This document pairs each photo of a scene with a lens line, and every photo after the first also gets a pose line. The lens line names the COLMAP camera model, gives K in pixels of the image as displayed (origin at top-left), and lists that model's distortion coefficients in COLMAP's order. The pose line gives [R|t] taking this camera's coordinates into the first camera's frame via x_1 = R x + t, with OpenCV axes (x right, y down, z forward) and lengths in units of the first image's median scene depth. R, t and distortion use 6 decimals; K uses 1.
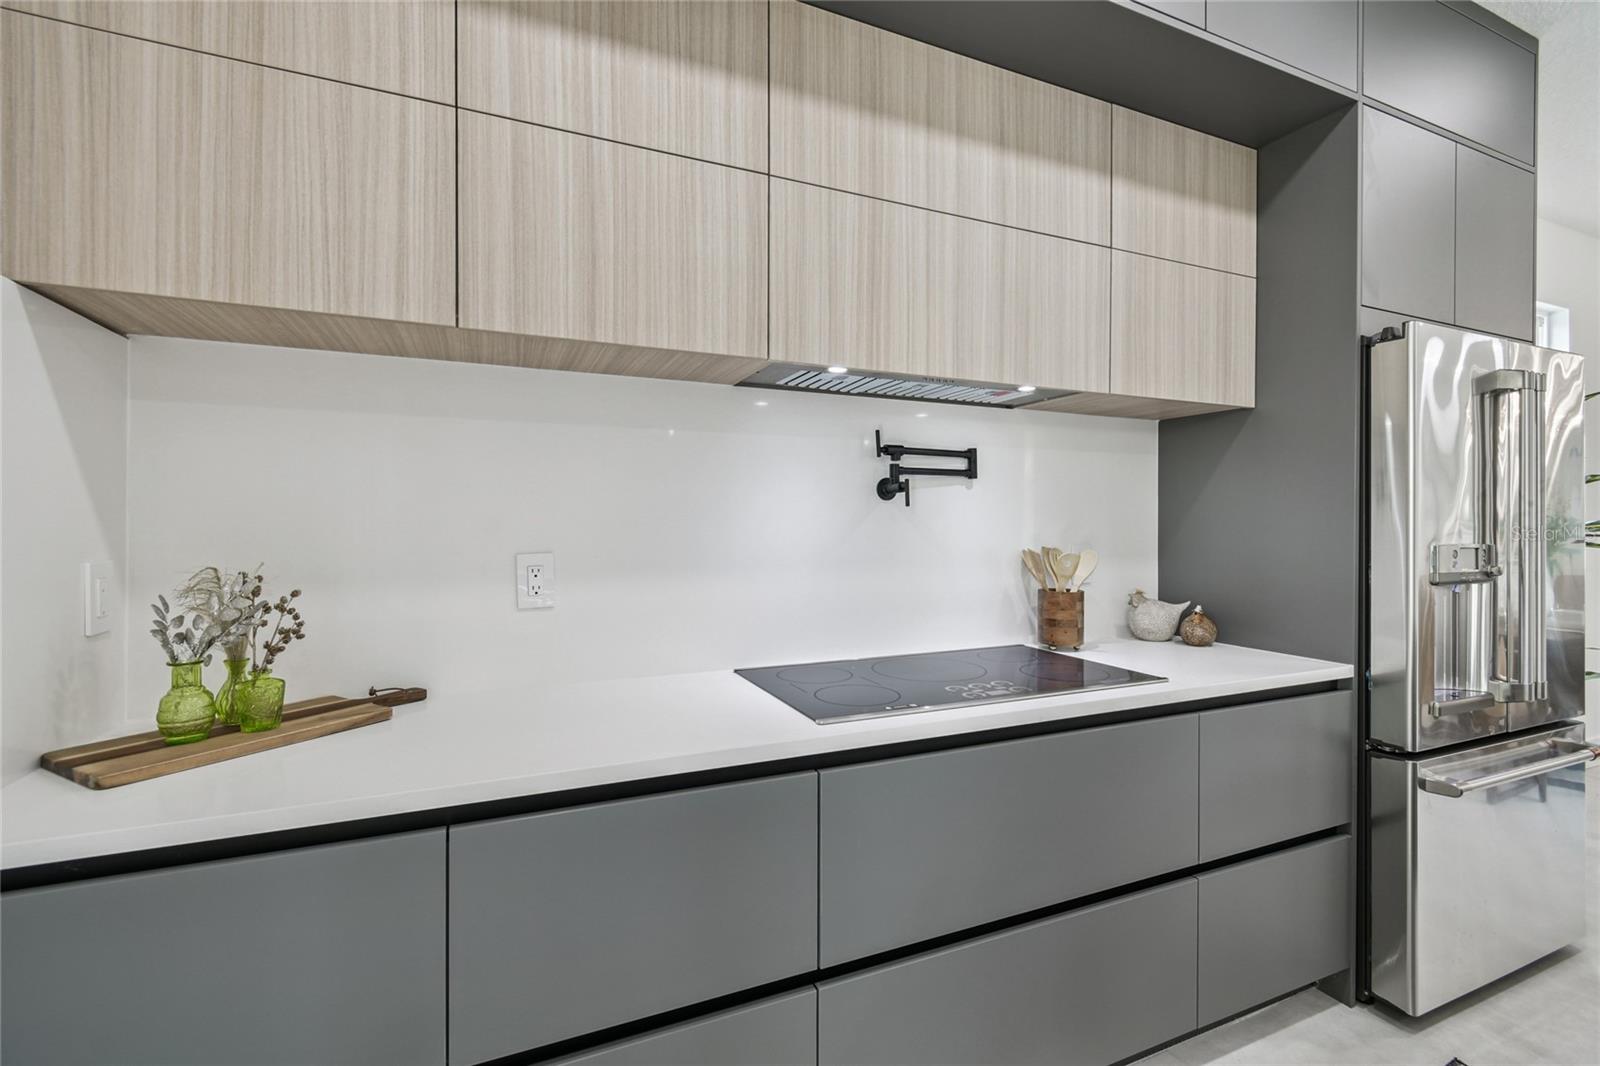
lens RADIAL K [[712.8, 0, 801.2], [0, 712.8, 521.9], [0, 0, 1]] dist [0.022729, -0.012938]
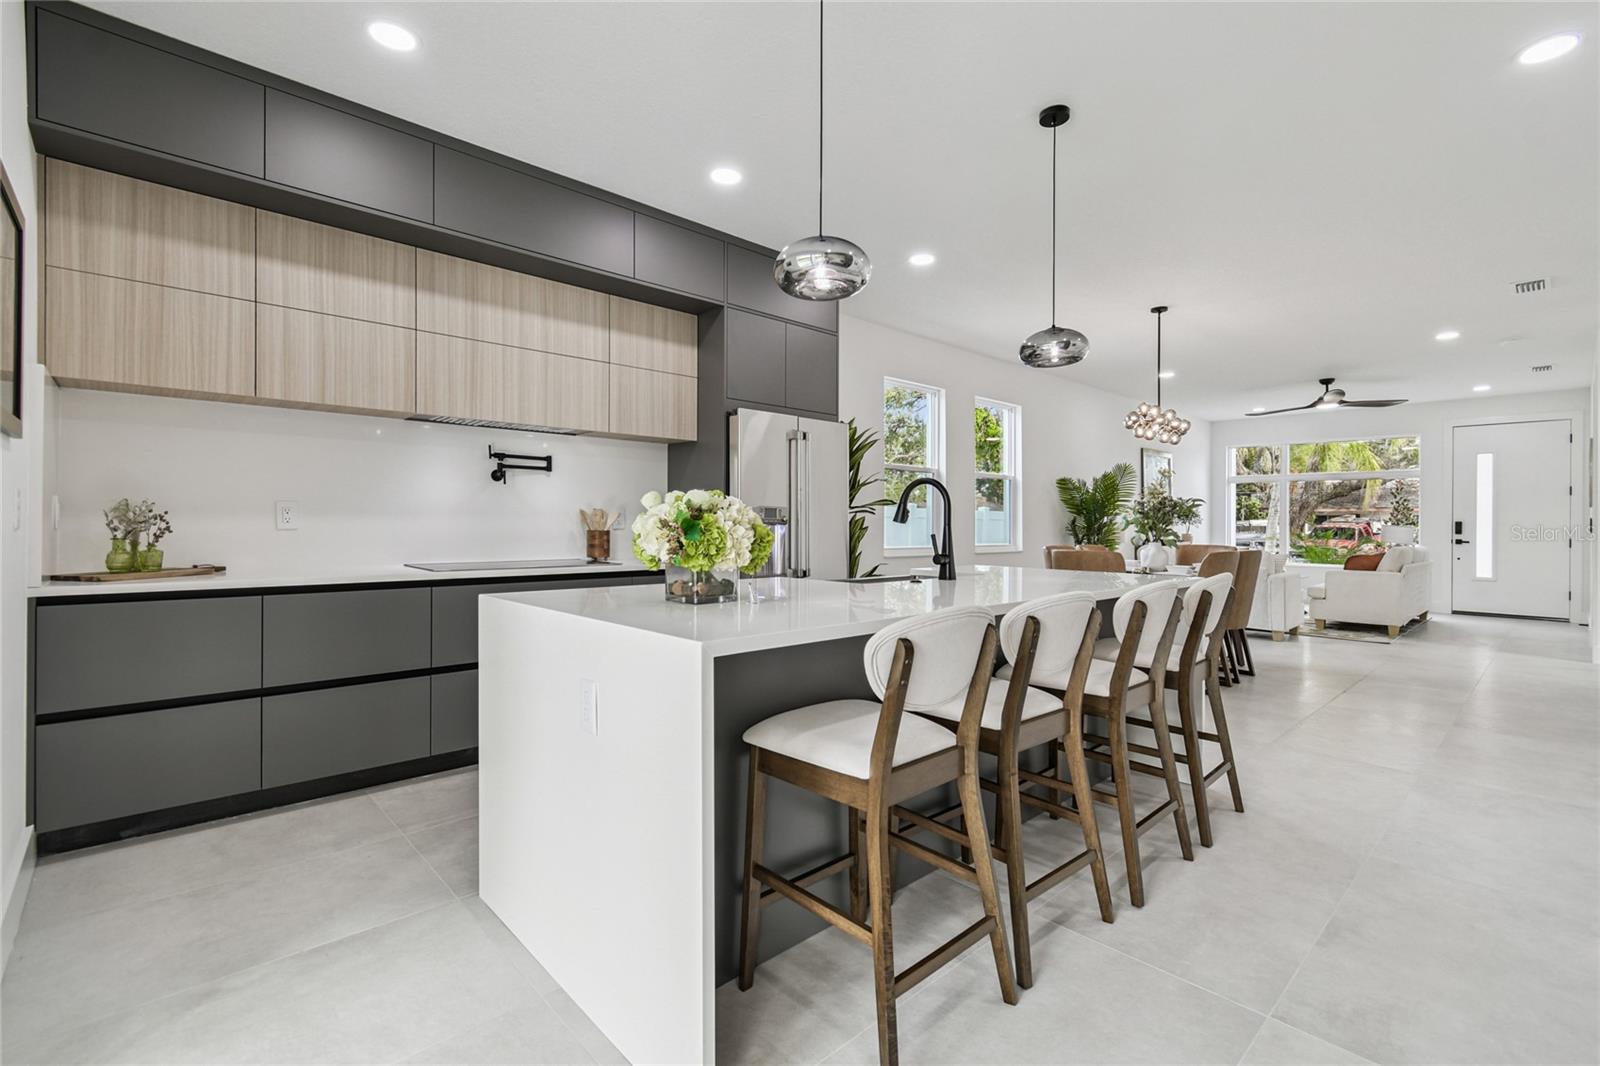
lens RADIAL K [[712.8, 0, 801.2], [0, 712.8, 521.9], [0, 0, 1]] dist [0.022729, -0.012938]
pose [[0.942584, 0.002068, 0.333964, 0.338880], [-0.001375, 0.999996, -0.002313, 0.112123], [-0.333967, 0.001721, 0.942583, -1.488411]]
